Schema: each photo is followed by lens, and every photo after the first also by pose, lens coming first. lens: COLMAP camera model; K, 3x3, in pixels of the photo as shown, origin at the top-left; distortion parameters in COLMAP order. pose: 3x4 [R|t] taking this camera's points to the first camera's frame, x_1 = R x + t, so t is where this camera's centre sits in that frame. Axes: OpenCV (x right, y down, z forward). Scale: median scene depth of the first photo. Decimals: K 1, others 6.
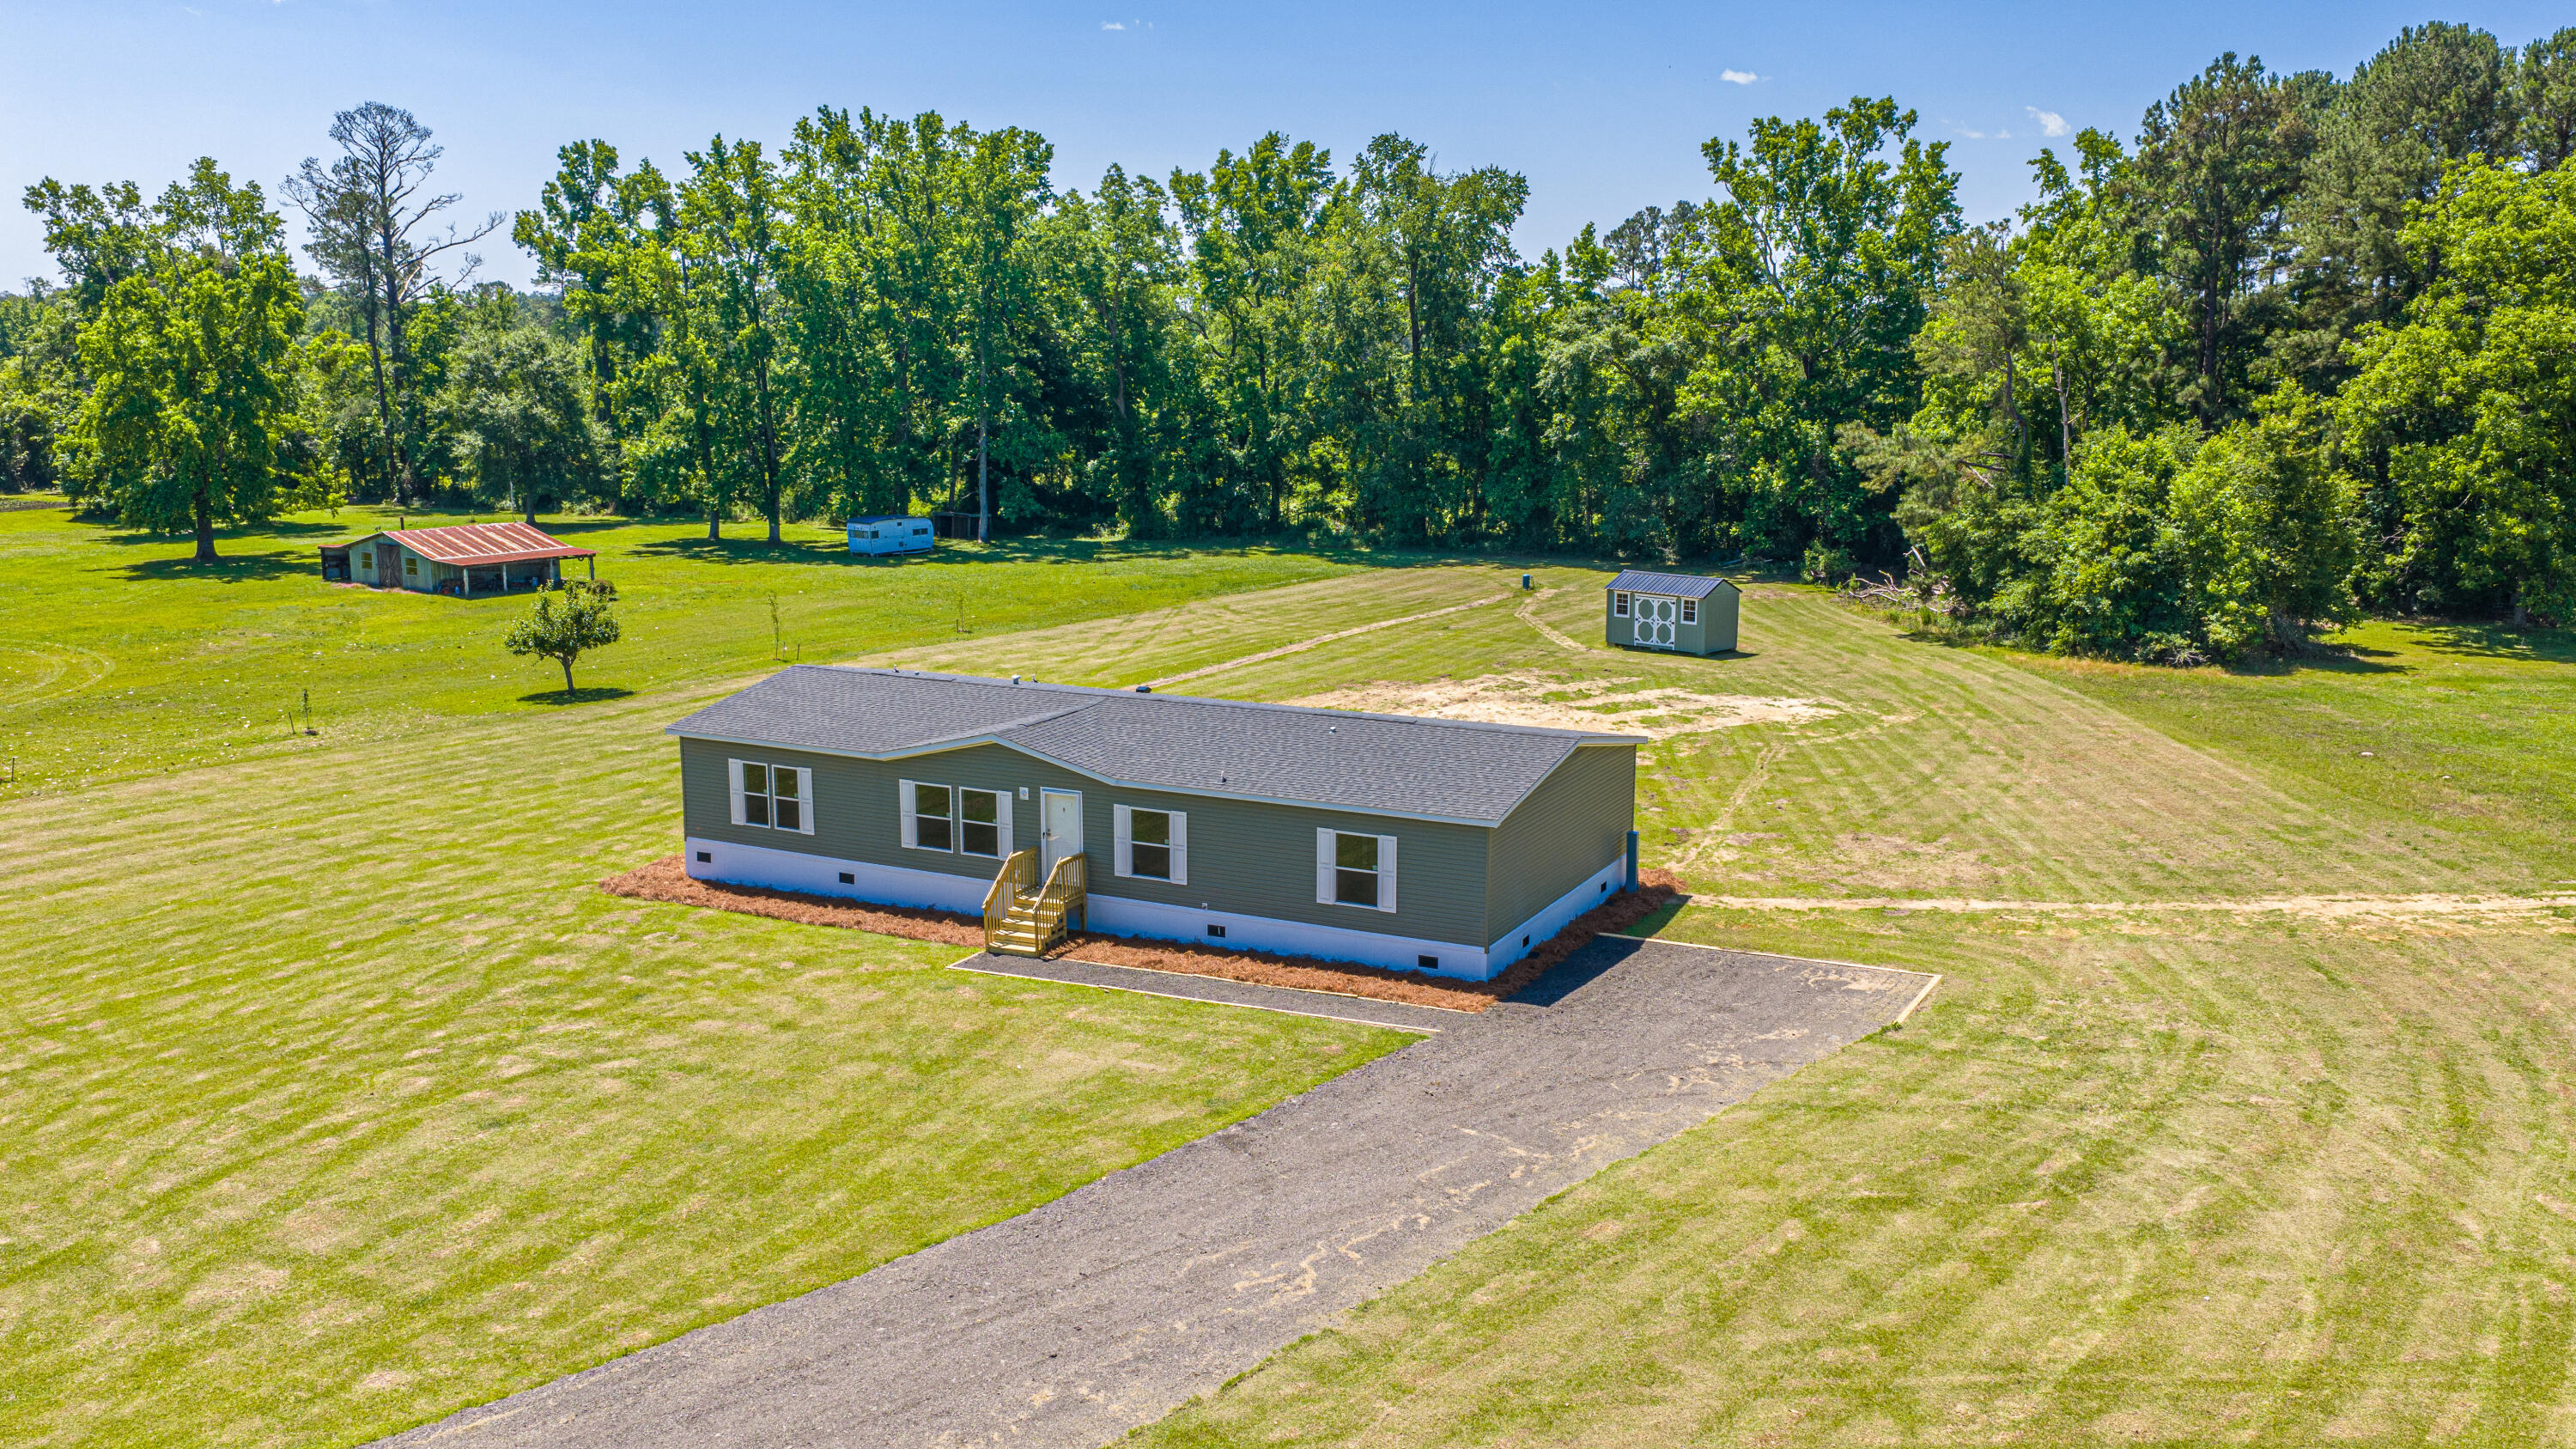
lens RADIAL K [[2135.6, 0, 1286.2], [0, 2135.6, 738.1], [0, 0, 1]] dist [0.029136, -0.057605]
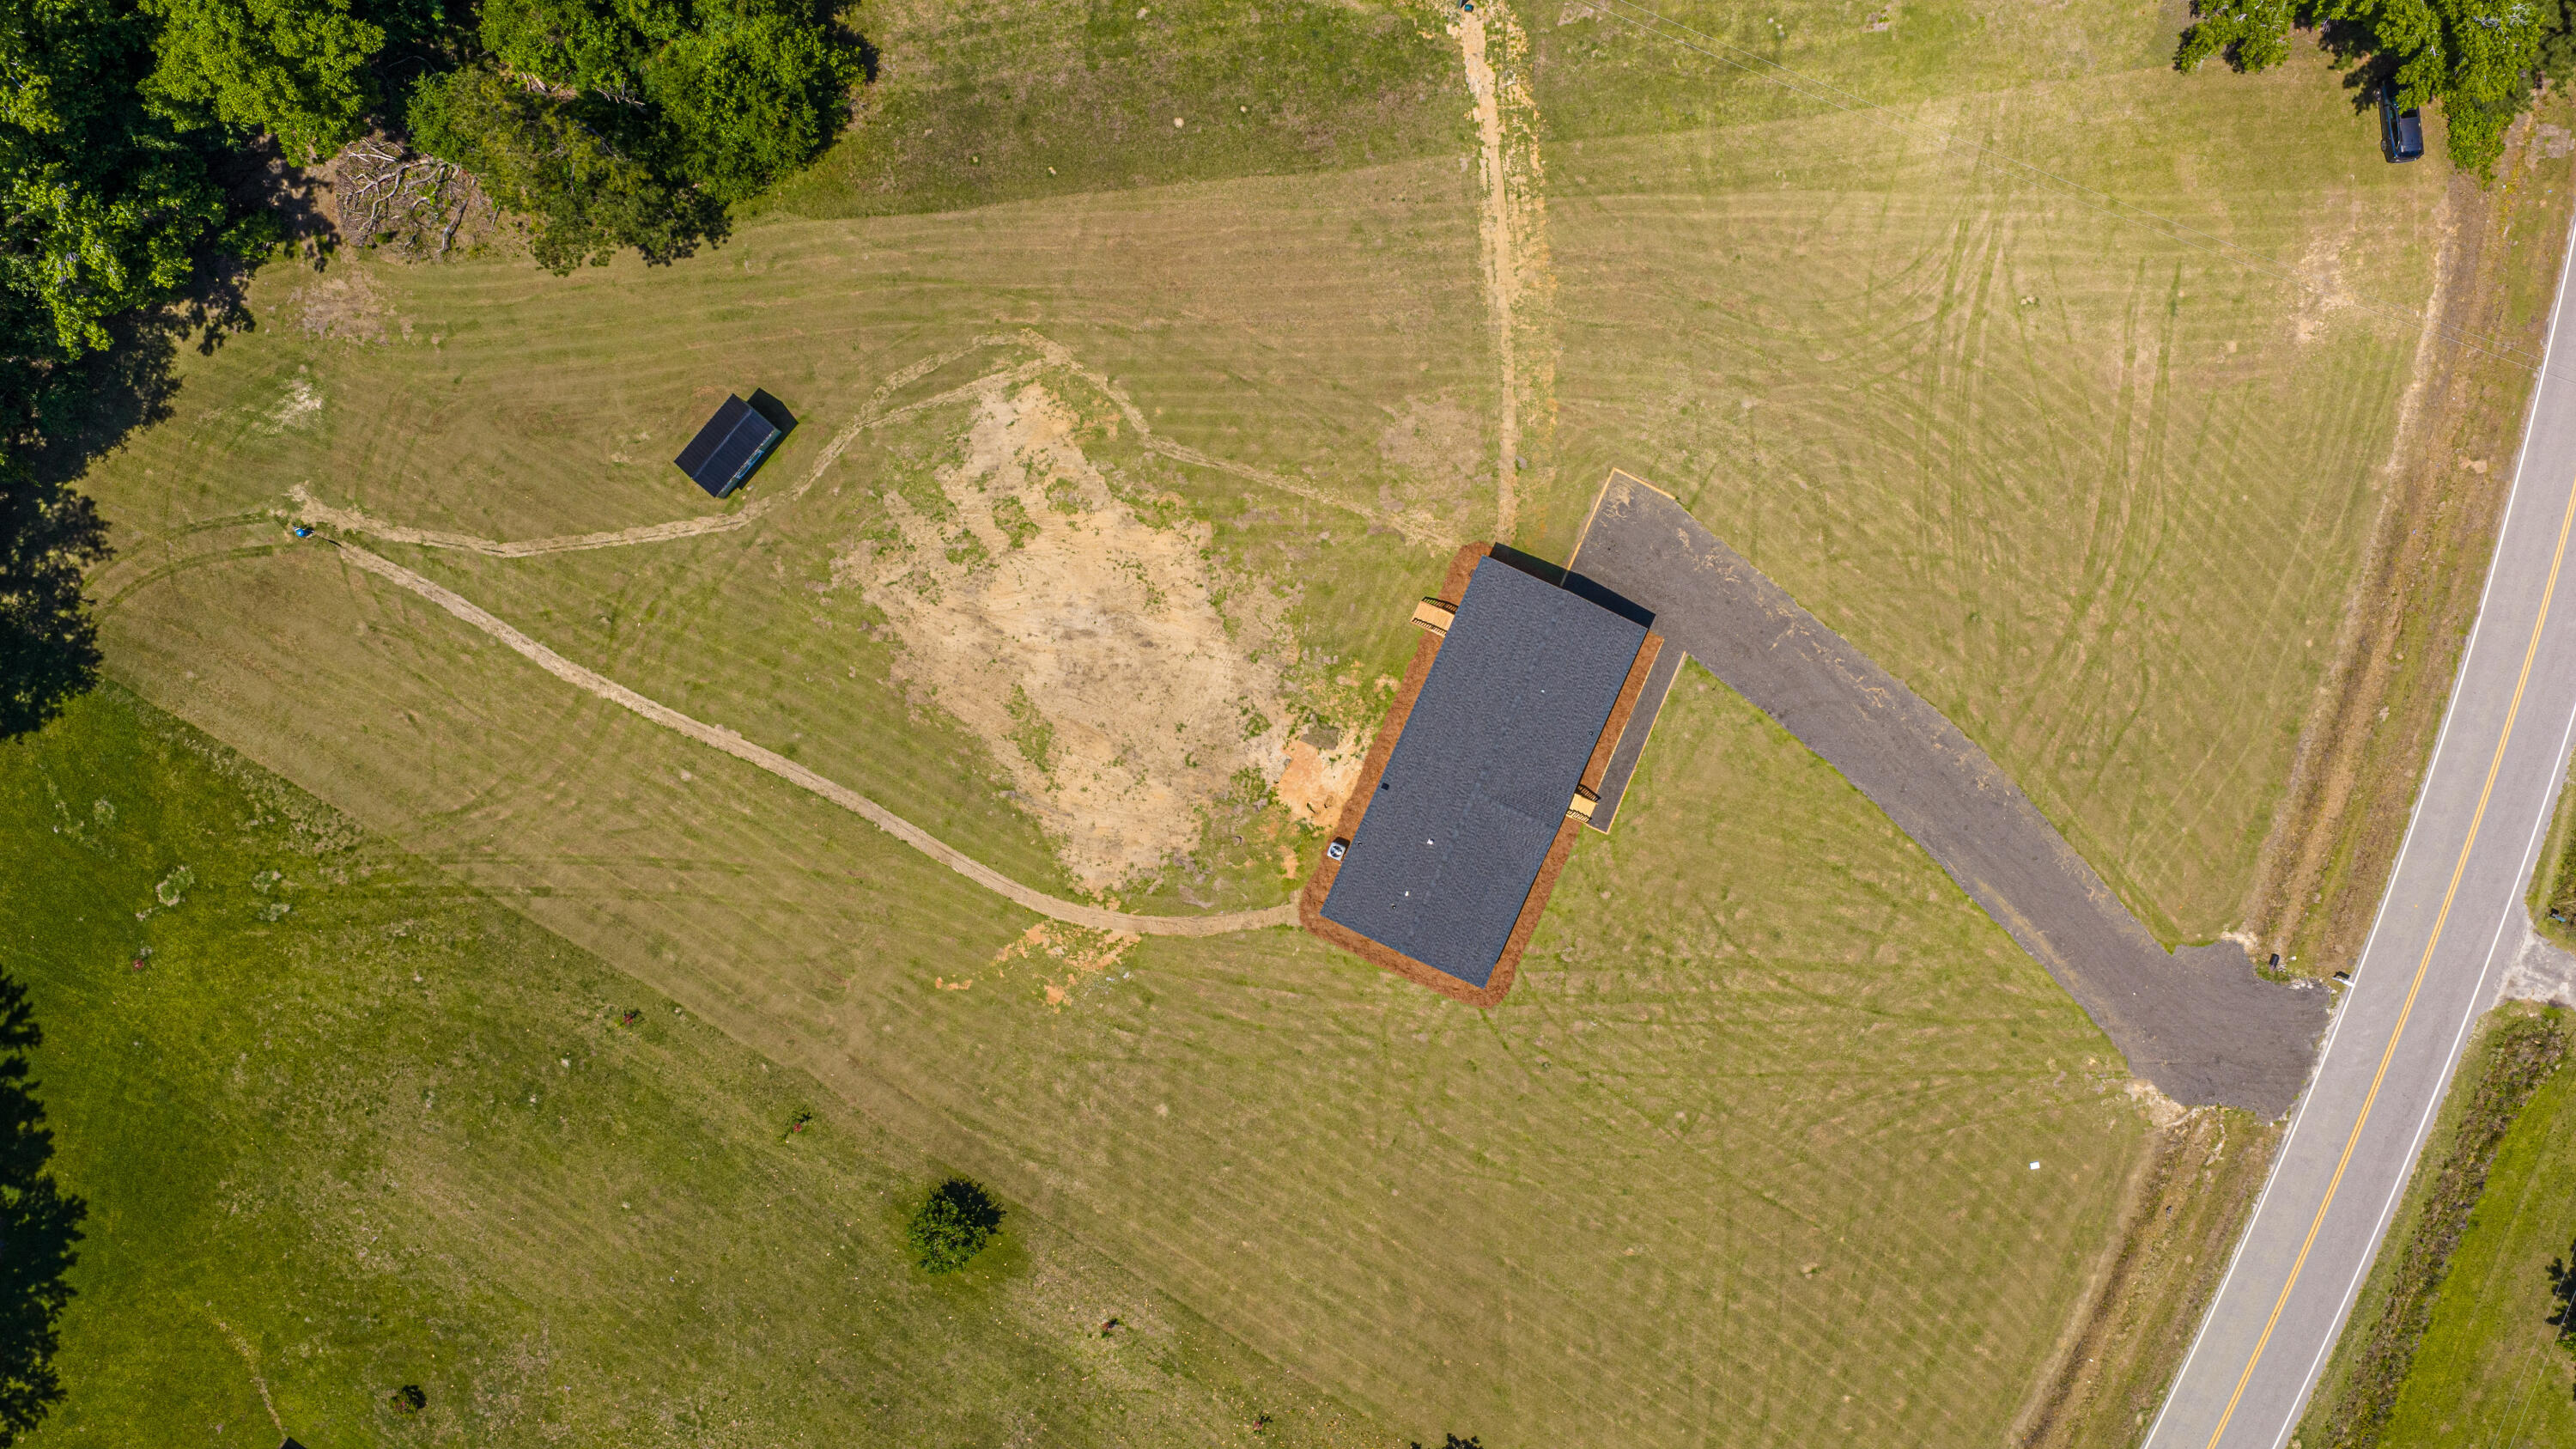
lens RADIAL K [[2135.6, 0, 1287.4], [0, 2135.6, 723.8], [0, 0, 1]] dist [0.029136, -0.057605]
pose [[-0.046138, -0.998865, -0.011846, 0.027247], [0.191939, -0.020503, 0.981193, -2.441412], [-0.980322, 0.042997, 0.192667, 0.822081]]
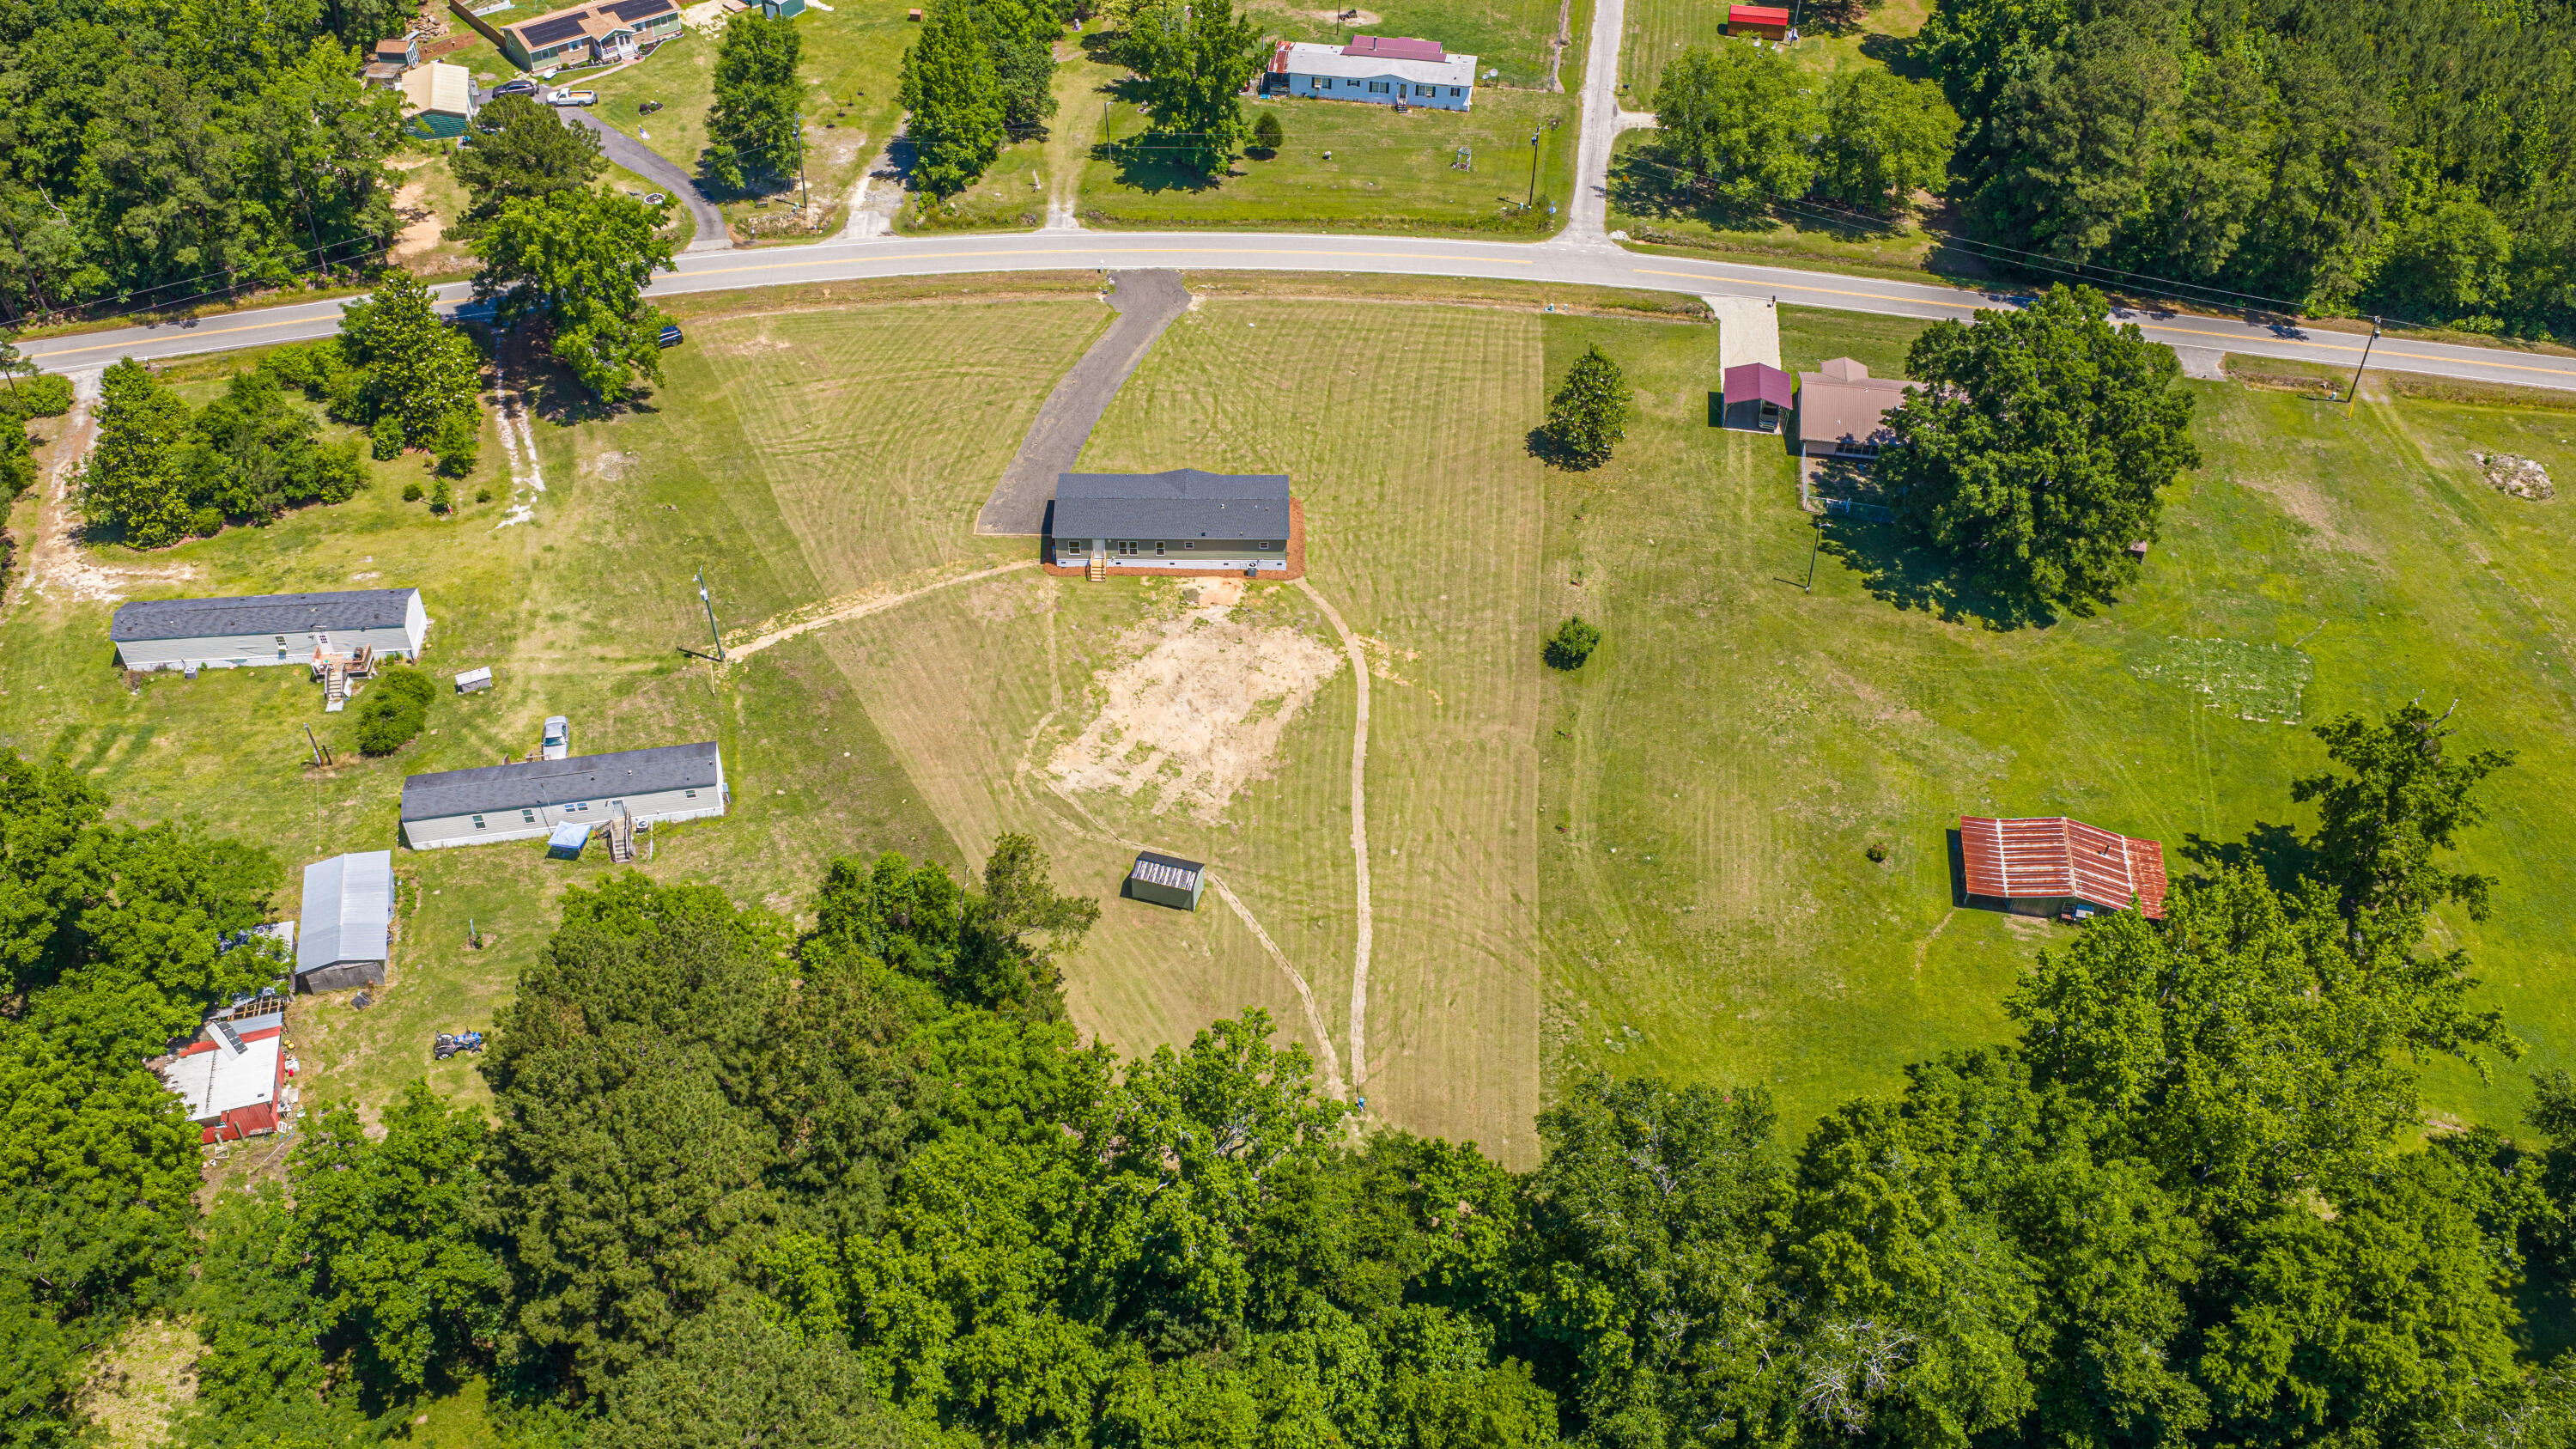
lens RADIAL K [[2135.6, 0, 1291.3], [0, 2135.6, 719.1], [0, 0, 1]] dist [0.029136, -0.057605]
pose [[-0.884762, 0.296703, -0.359393, 1.340005], [-0.107721, 0.620080, 0.777108, -2.988928], [0.453423, 0.726270, -0.516662, 3.619607]]
